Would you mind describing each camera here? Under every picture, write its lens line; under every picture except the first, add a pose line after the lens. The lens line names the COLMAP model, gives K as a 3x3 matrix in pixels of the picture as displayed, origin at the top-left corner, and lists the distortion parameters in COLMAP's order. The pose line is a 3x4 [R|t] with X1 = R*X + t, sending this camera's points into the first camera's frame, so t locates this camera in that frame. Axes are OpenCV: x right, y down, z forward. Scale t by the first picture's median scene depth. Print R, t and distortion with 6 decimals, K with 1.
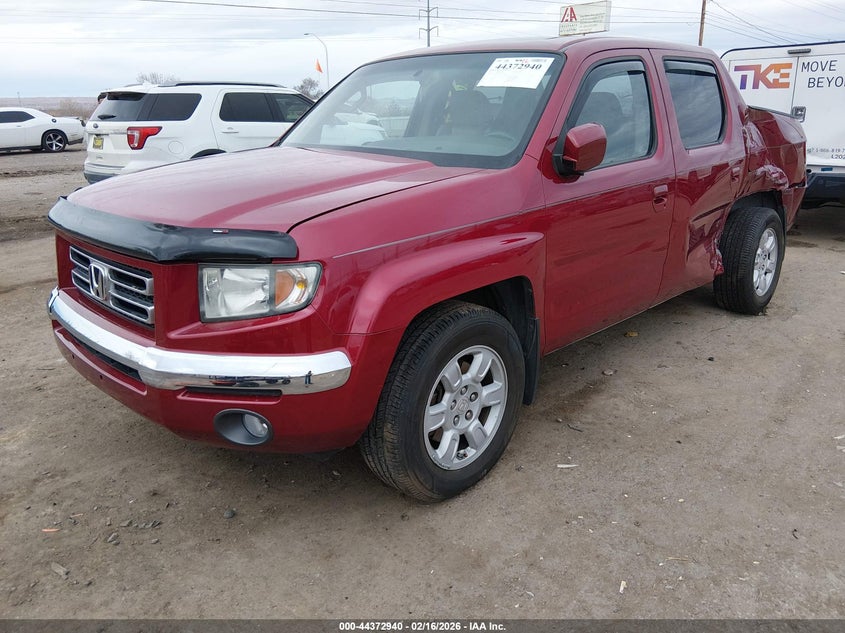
lens RADIAL K [[662.4, 0, 427.2], [0, 662.4, 321.2], [0, 0, 1]] dist [-0.015604, -0.010772]
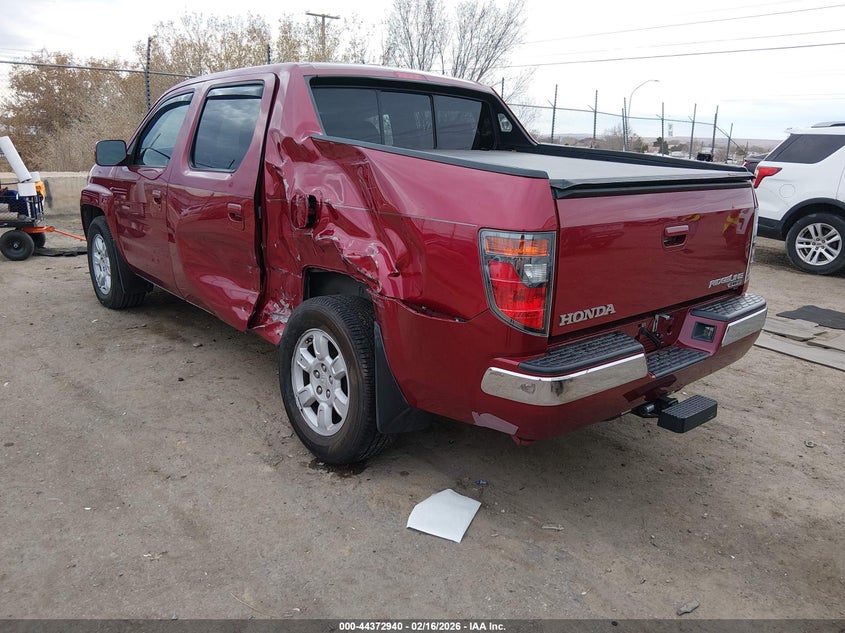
lens RADIAL K [[662.4, 0, 427.4], [0, 662.4, 314.3], [0, 0, 1]] dist [-0.015604, -0.010772]
pose [[-0.105265, 0.247226, -0.963223, 1.441672], [-0.327611, 0.905912, 0.268319, -0.456042], [0.938930, 0.343807, -0.014367, 1.449934]]
